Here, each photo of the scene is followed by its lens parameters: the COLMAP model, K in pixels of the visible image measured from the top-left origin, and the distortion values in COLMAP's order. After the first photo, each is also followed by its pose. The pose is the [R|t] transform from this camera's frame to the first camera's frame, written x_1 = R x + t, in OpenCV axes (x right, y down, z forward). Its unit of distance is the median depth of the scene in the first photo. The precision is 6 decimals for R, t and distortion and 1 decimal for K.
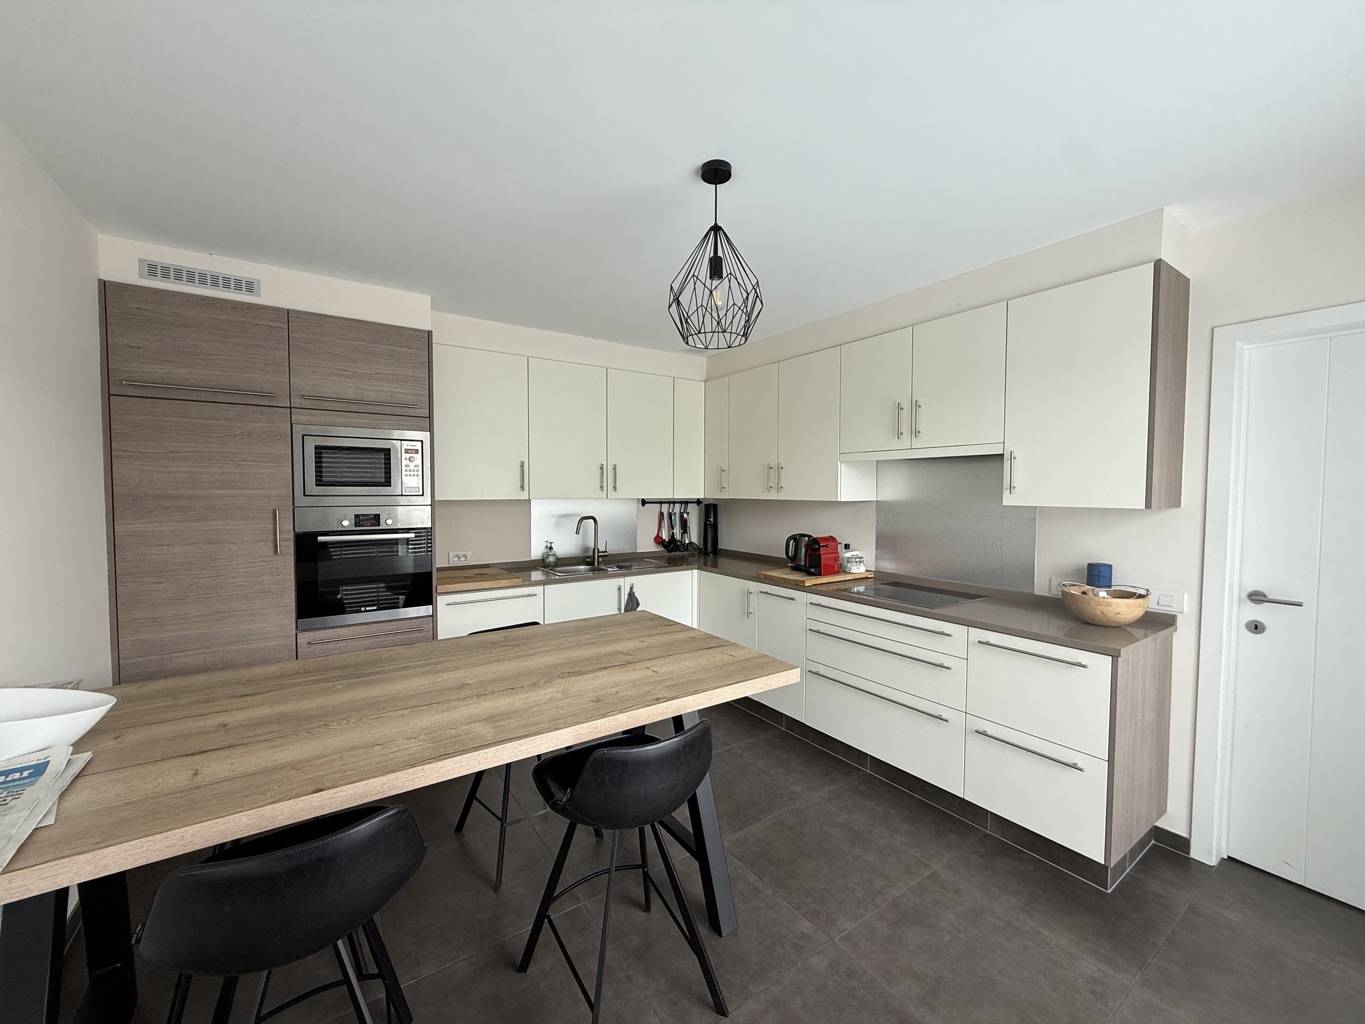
lens RADIAL K [[543.2, 0, 679.4], [0, 543.2, 513.4], [0, 0, 1]] dist [0.003724, -0.000413]
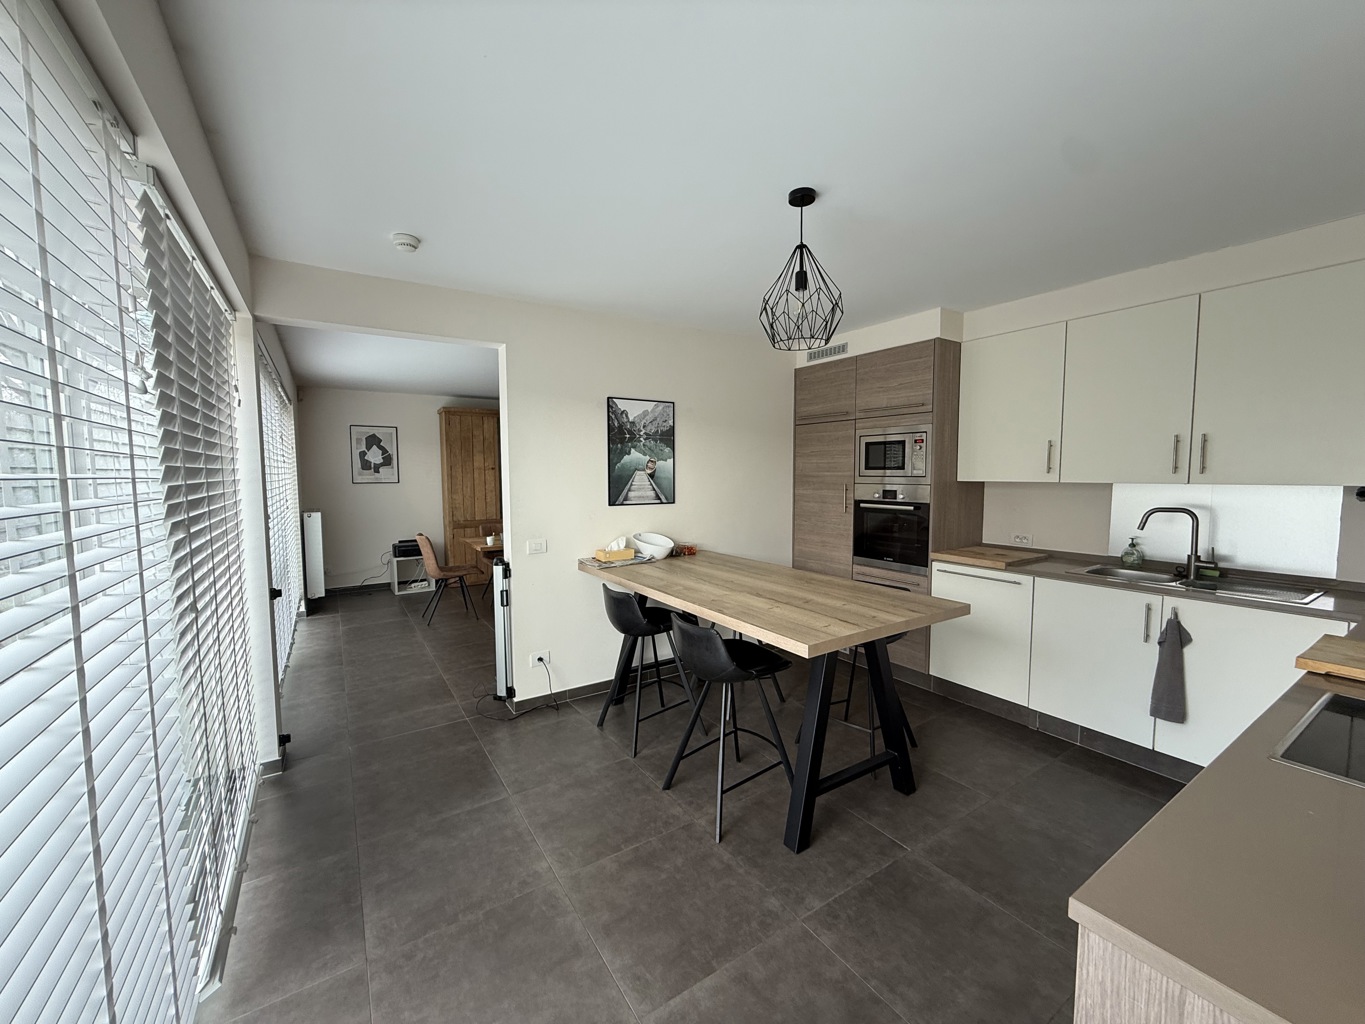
lens RADIAL K [[543.2, 0, 679.4], [0, 543.2, 513.4], [0, 0, 1]] dist [0.003724, -0.000413]
pose [[-0.017887, 0.075823, -0.996961, 0.854006], [-0.041348, 0.996211, 0.076508, -0.024190], [0.998985, 0.042591, -0.014684, 0.524800]]
